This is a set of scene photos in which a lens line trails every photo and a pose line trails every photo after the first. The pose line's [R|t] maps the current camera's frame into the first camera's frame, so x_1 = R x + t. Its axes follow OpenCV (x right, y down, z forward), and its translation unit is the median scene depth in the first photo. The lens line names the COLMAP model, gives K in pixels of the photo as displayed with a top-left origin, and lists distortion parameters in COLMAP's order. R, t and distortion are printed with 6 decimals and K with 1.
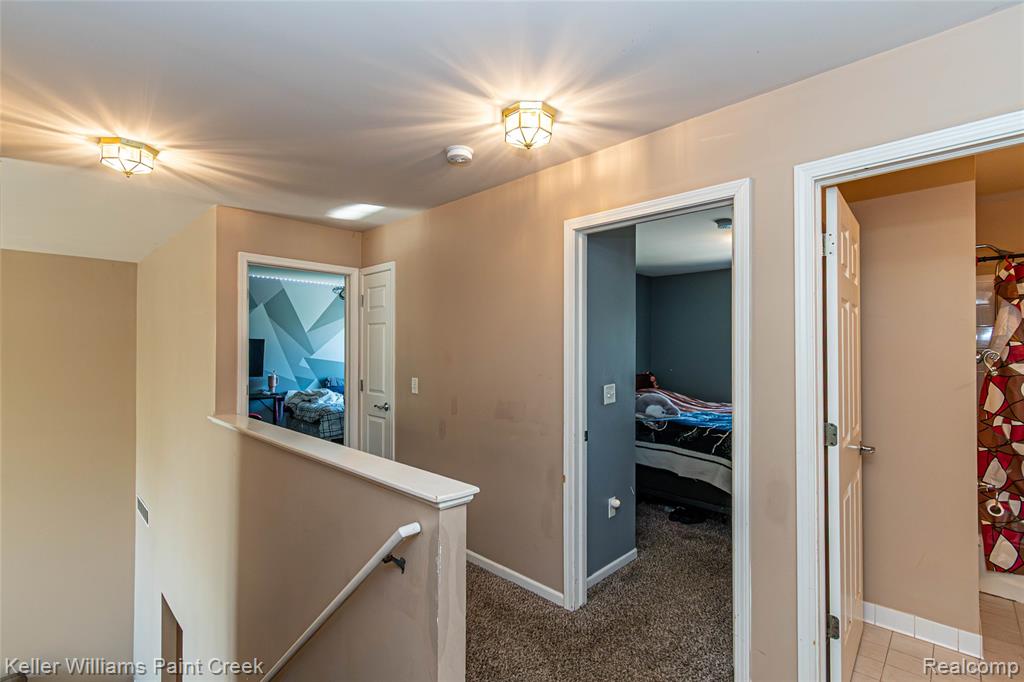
lens RADIAL K [[458.0, 0, 513.6], [0, 458.0, 344.7], [0, 0, 1]] dist [0.001282, -0.000438]
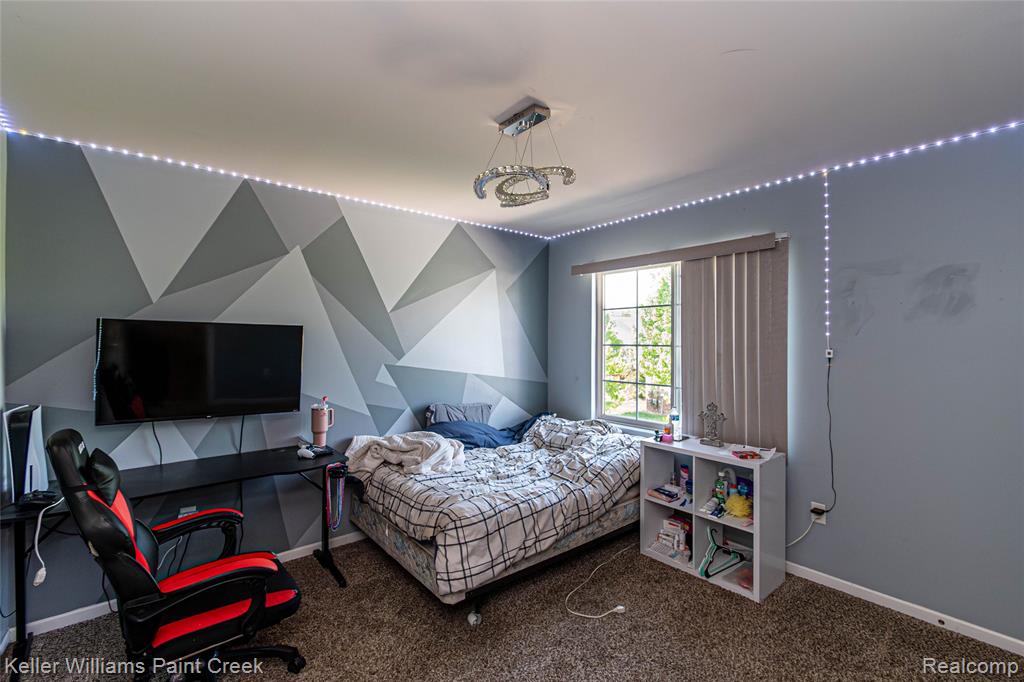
lens RADIAL K [[458.0, 0, 513.6], [0, 458.0, 344.7], [0, 0, 1]] dist [0.001282, -0.000438]
pose [[0.993370, 0.001767, -0.114949, -0.282262], [0.000118, 0.999866, 0.016390, -0.000800], [0.114963, -0.016294, 0.993236, 0.567531]]
